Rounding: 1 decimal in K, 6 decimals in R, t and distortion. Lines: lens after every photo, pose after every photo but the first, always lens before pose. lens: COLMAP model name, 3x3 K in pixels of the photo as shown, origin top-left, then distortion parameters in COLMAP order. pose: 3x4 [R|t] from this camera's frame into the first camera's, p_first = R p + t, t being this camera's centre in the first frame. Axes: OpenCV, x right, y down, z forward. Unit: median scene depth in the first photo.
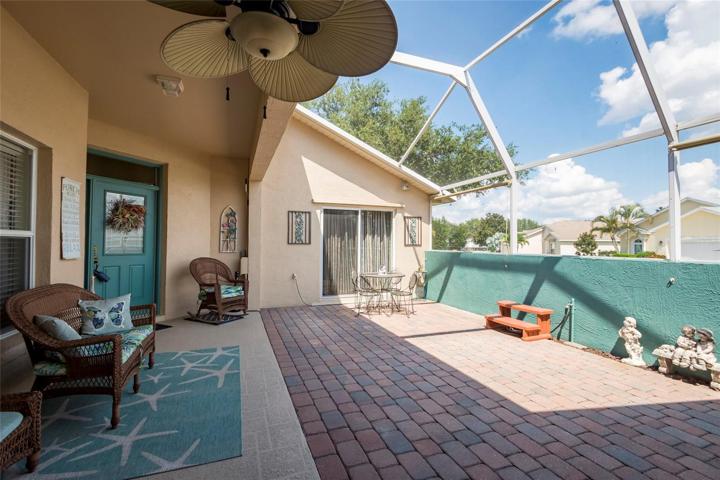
lens RADIAL K [[328.3, 0, 352.0], [0, 328.3, 238.8], [0, 0, 1]] dist [0.018214, -0.016426]
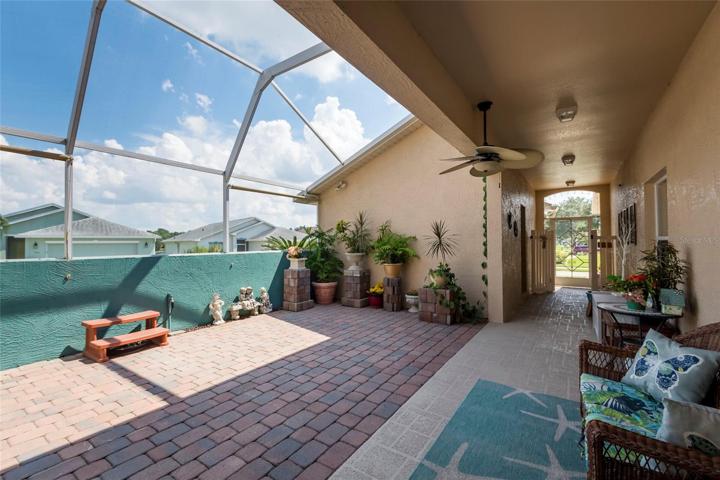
lens RADIAL K [[317.4, 0, 360.0], [0, 317.4, 240.0], [0, 0, 1]] dist [0.010529, -0.014506]
pose [[-0.596116, -0.000178, 0.802898, -0.482035], [-0.009787, 0.999927, -0.007045, 0.001785], [-0.802838, -0.012058, -0.596075, 0.940599]]
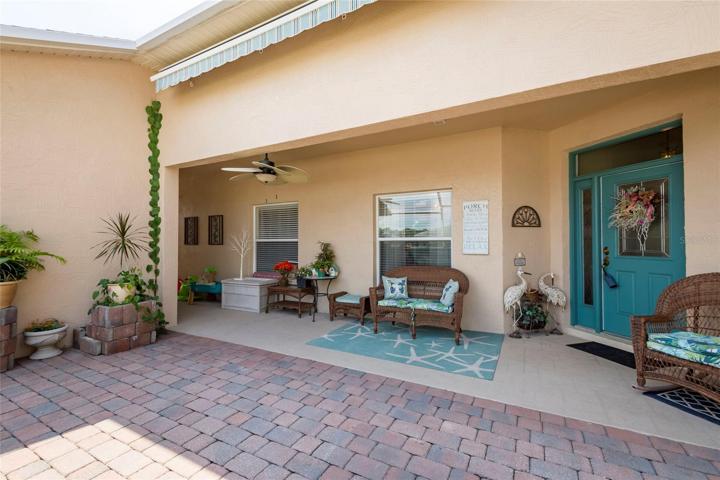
lens RADIAL K [[307.1, 0, 367.0], [0, 307.1, 238.8], [0, 0, 1]] dist [-0.000536, -0.000190]
pose [[-0.731302, -0.010145, -0.681979, 0.288435], [0.004360, 0.999799, -0.019549, 0.008555], [0.682040, -0.017270, -0.731111, 1.076569]]
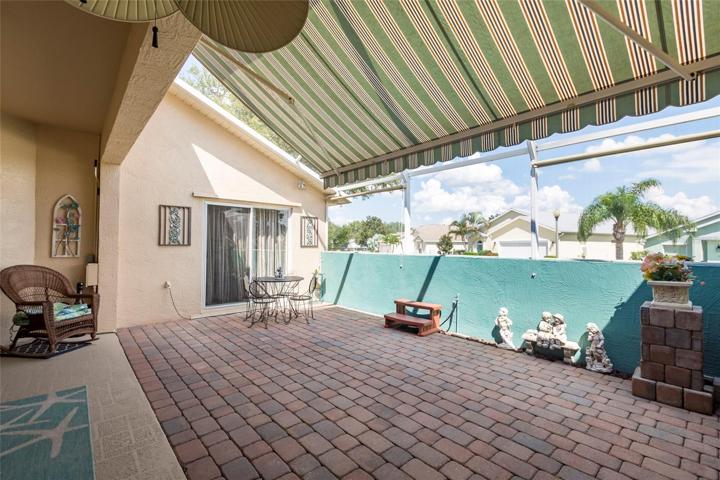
lens RADIAL K [[324.3, 0, 360.0], [0, 324.3, 240.0], [0, 0, 1]] dist [0.025224, -0.016631]
pose [[0.929678, 0.002338, 0.368367, -0.036631], [-0.002922, 0.999995, 0.001030, -0.000960], [-0.368363, -0.002034, 0.929680, 0.082672]]
